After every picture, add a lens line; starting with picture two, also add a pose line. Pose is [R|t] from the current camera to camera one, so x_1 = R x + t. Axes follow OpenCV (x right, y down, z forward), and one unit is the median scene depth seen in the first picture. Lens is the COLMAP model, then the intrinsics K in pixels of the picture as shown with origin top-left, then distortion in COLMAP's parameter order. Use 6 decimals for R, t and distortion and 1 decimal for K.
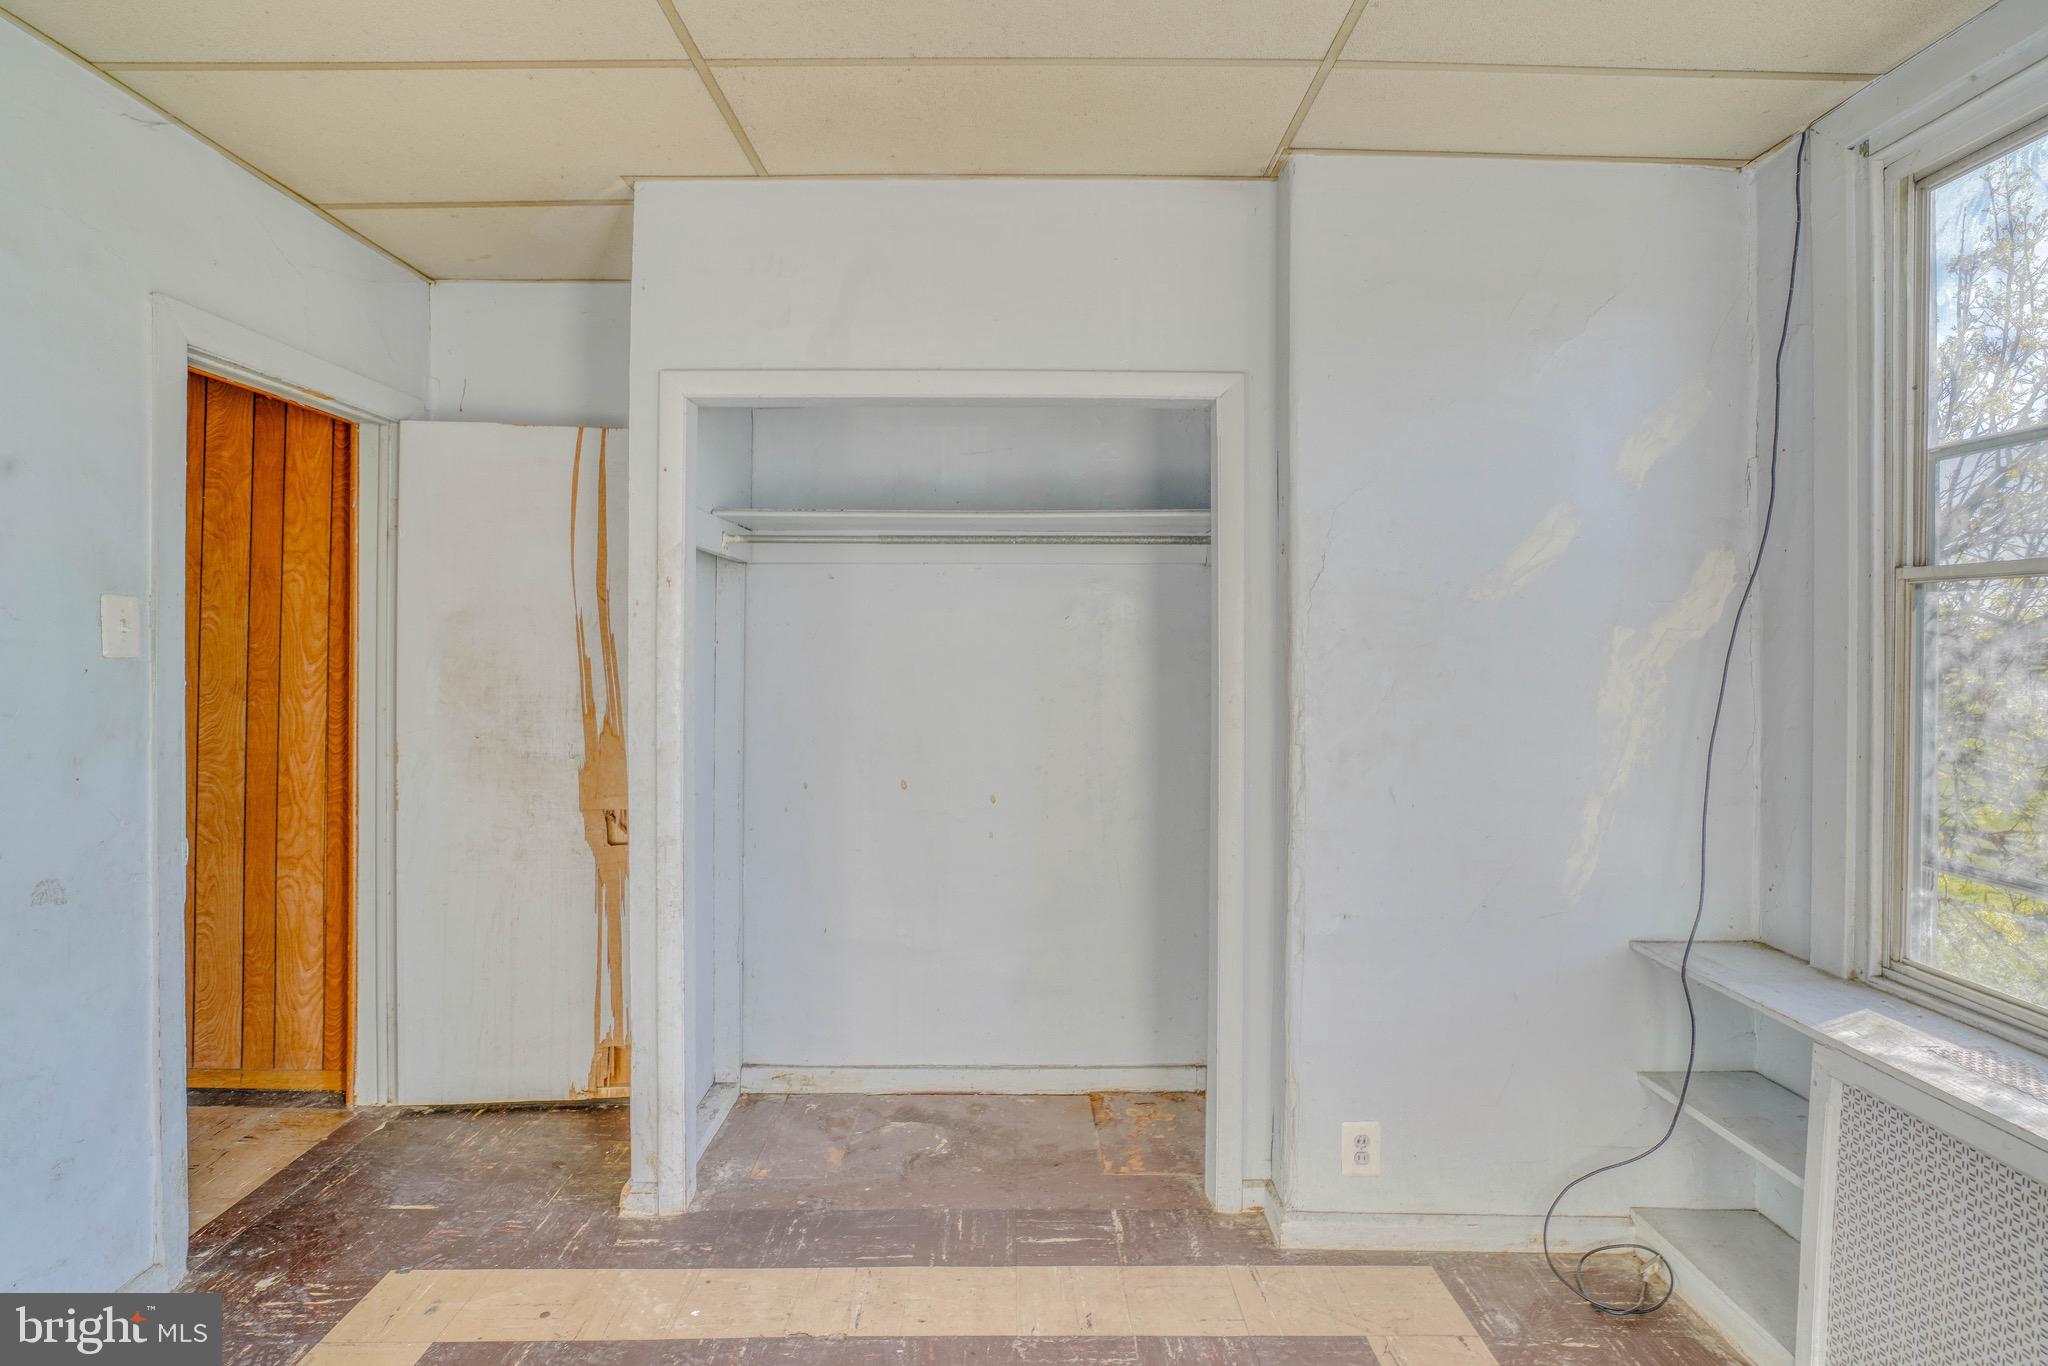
lens RADIAL K [[980.0, 0, 1039.7], [0, 980.0, 634.5], [0, 0, 1]] dist [-0.052015, 0.020370]
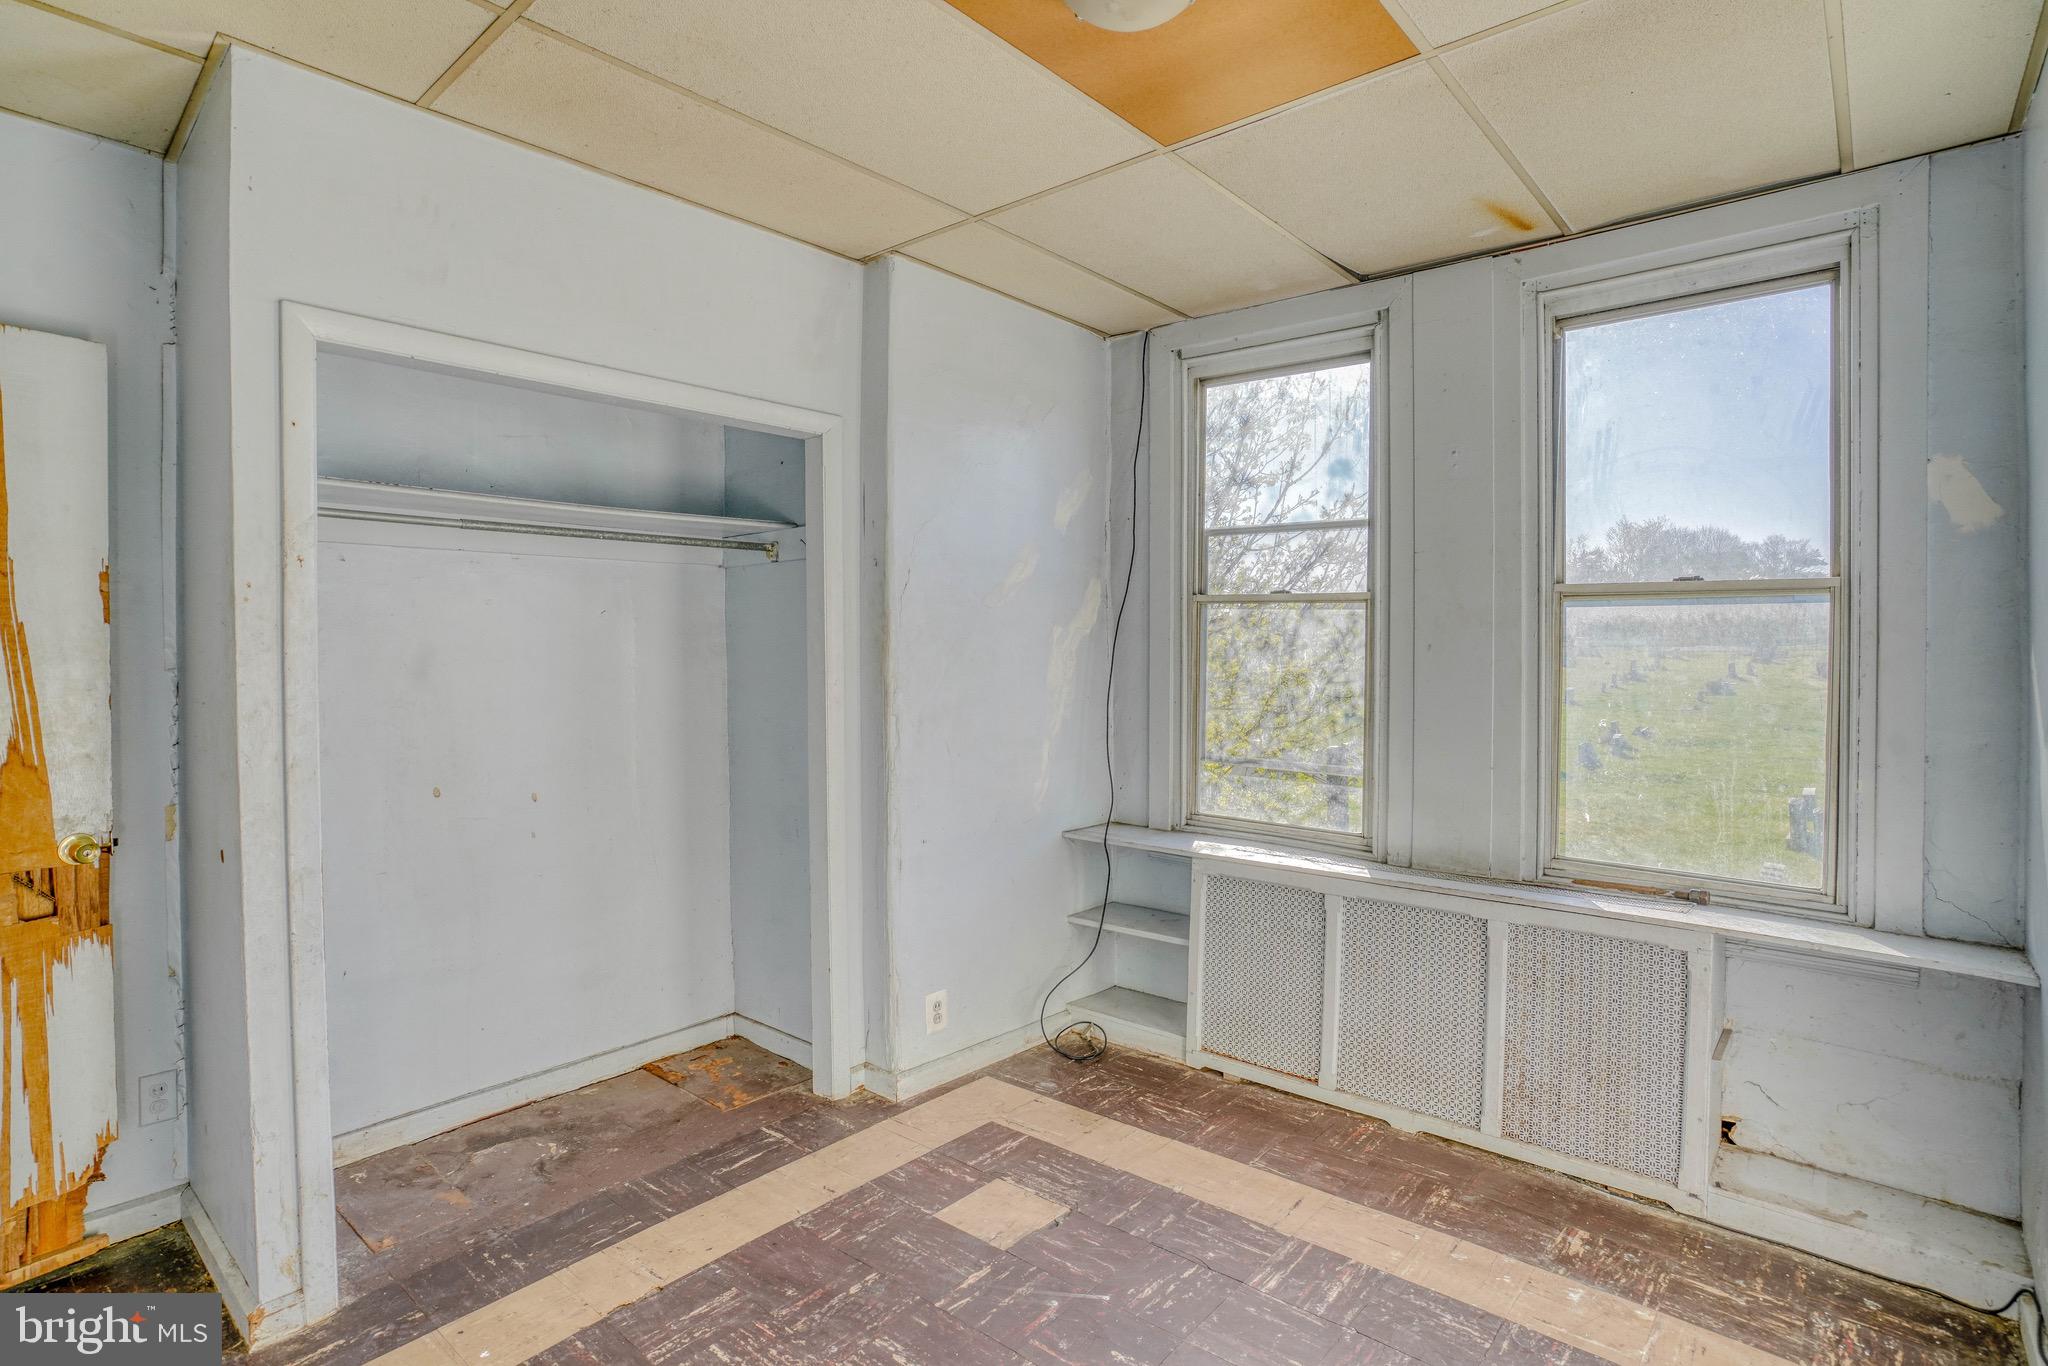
lens RADIAL K [[984.8, 0, 1033.6], [0, 984.8, 644.0], [0, 0, 1]] dist [-0.063029, 0.029650]
pose [[0.668710, -0.003609, 0.743514, -0.590795], [-0.005888, 0.999931, 0.010150, 0.004478], [-0.743500, -0.011166, 0.668643, -0.009195]]
